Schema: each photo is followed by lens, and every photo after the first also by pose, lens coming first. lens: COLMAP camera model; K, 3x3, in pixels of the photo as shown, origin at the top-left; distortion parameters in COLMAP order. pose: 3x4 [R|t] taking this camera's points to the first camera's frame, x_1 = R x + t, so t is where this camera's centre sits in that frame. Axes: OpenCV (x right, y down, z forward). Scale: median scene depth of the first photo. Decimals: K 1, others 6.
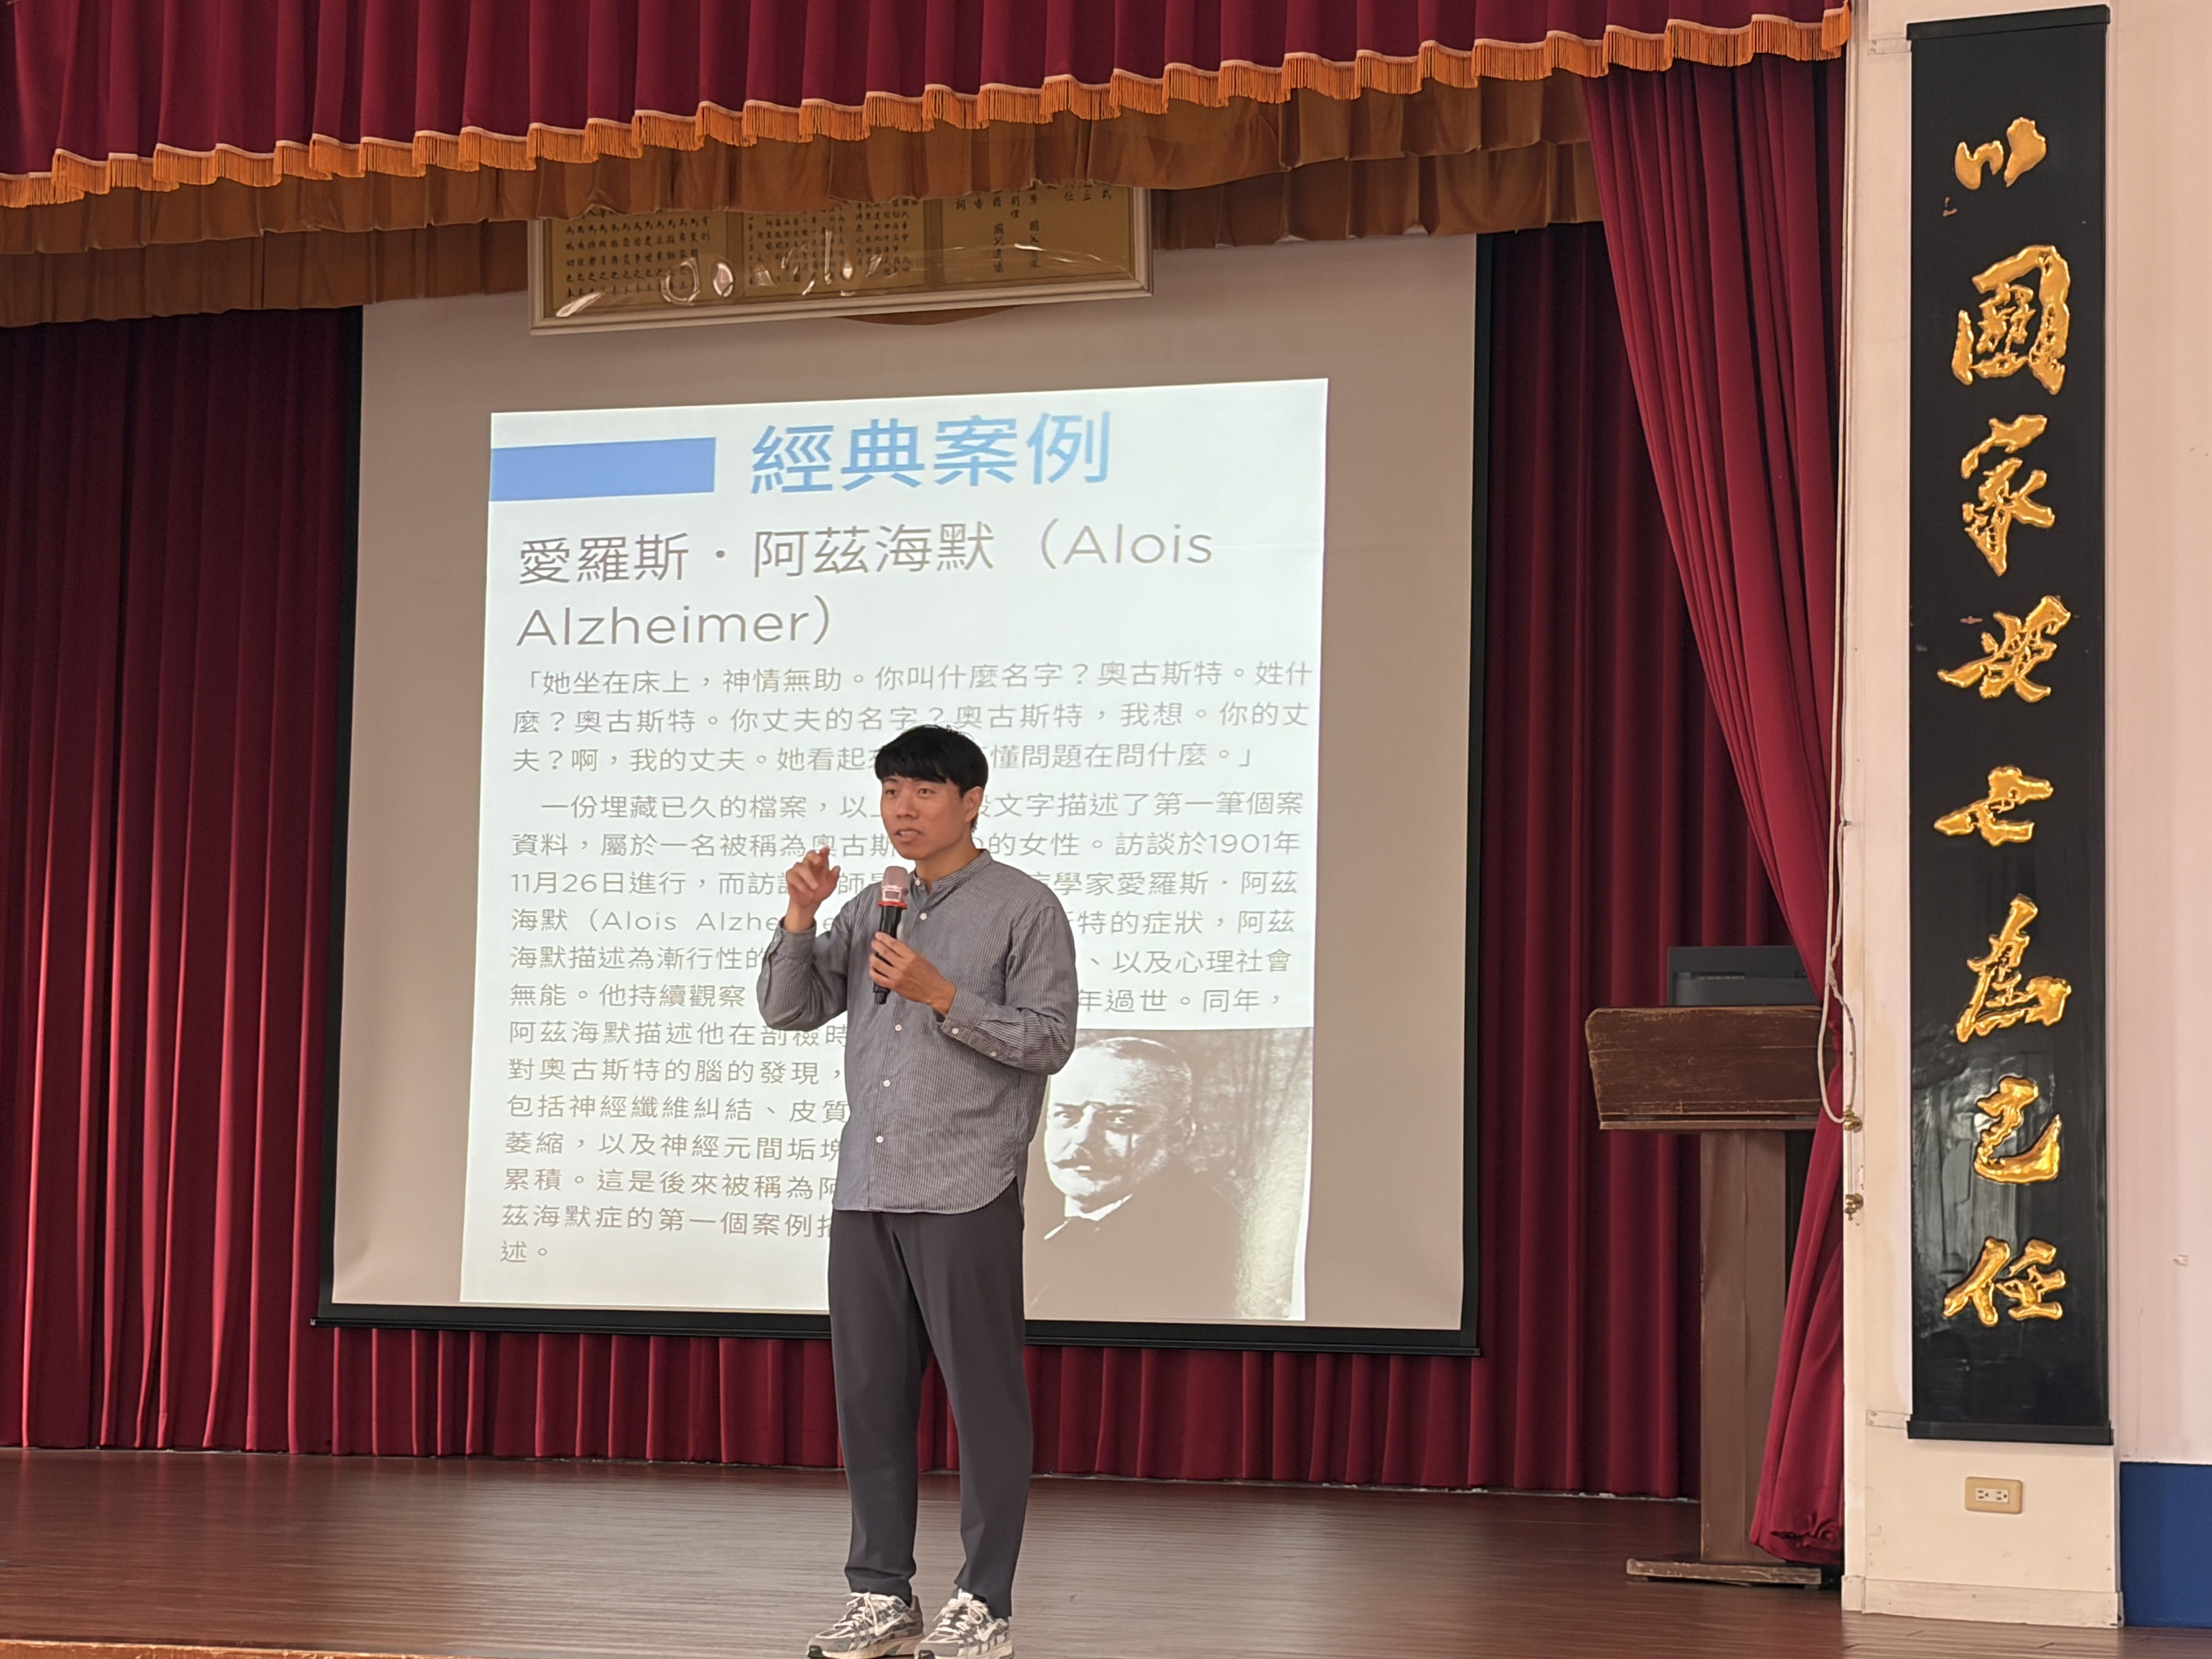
lens RADIAL K [[4922.0, 0, 1104.4], [0, 4922.0, 871.2], [0, 0, 1]] dist [0.203118, 0.000000]
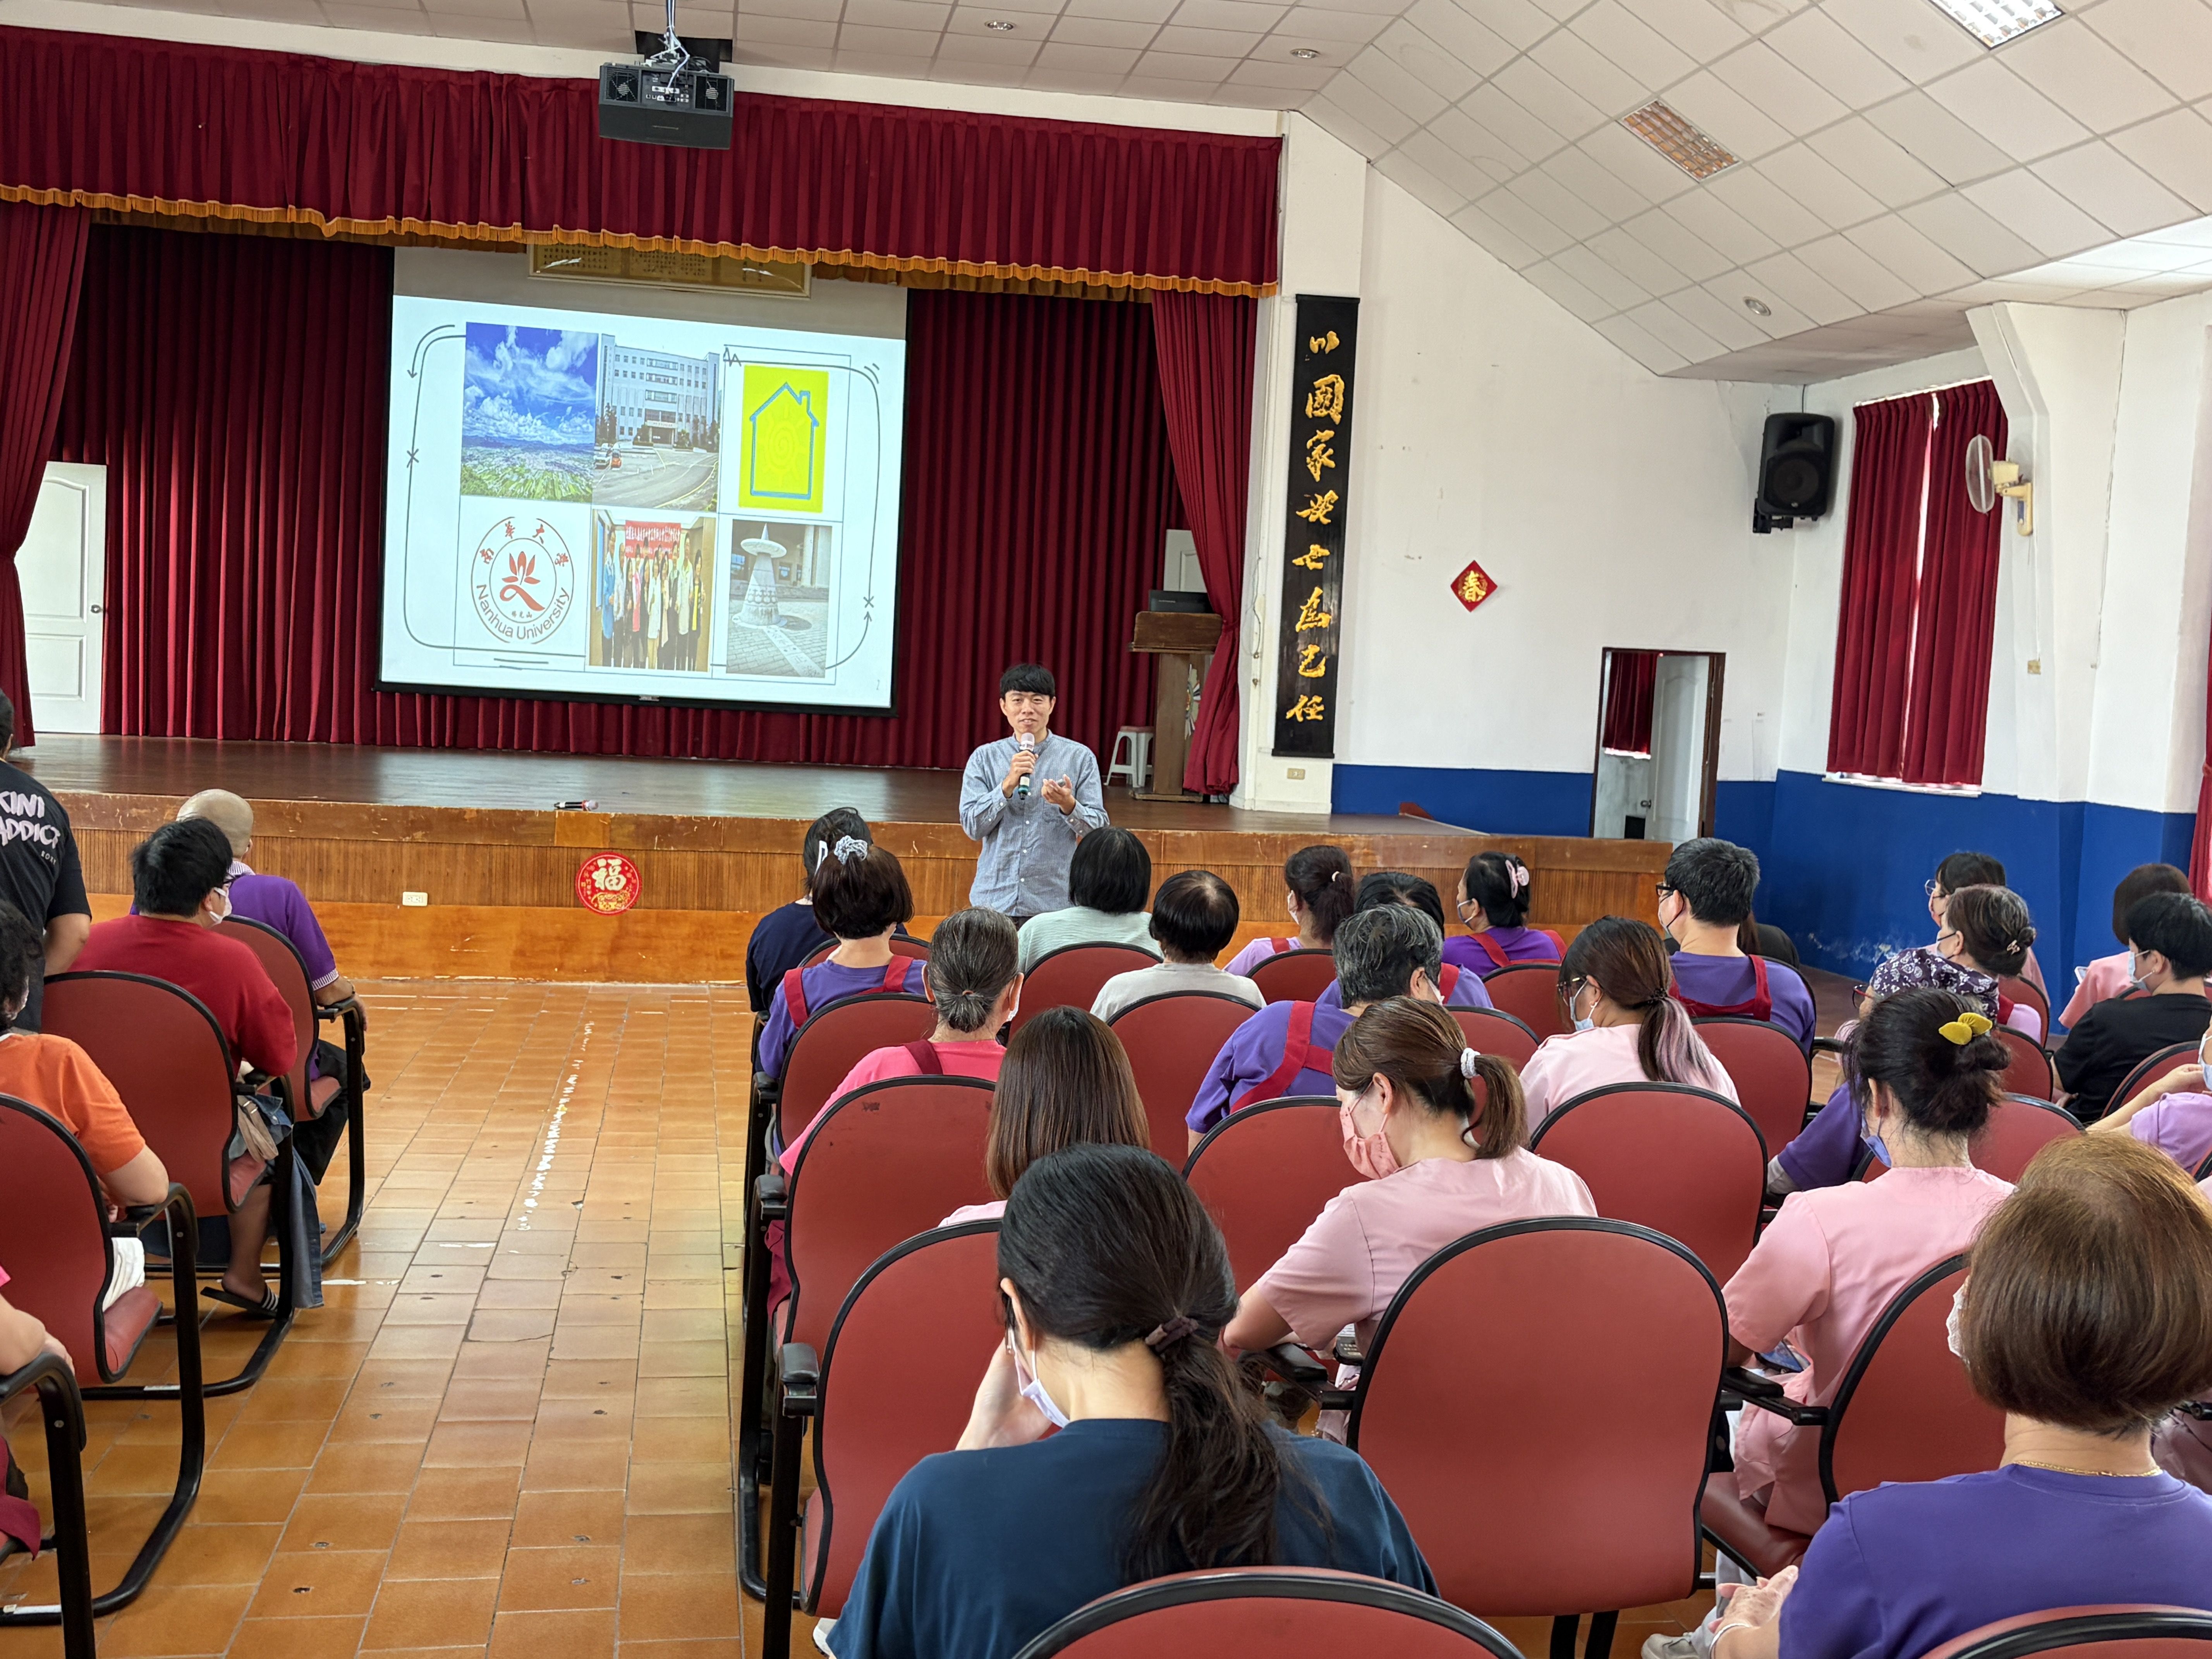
lens RADIAL K [[2386.3, 0, 1087.2], [0, 2386.3, 822.1], [0, 0, 1]] dist [0.134324, 0.000000]
pose [[0.850259, -0.007125, 0.526316, -0.733625], [-0.074674, 0.988162, 0.134013, -0.039015], [-0.521041, -0.153248, 0.839661, -0.221298]]
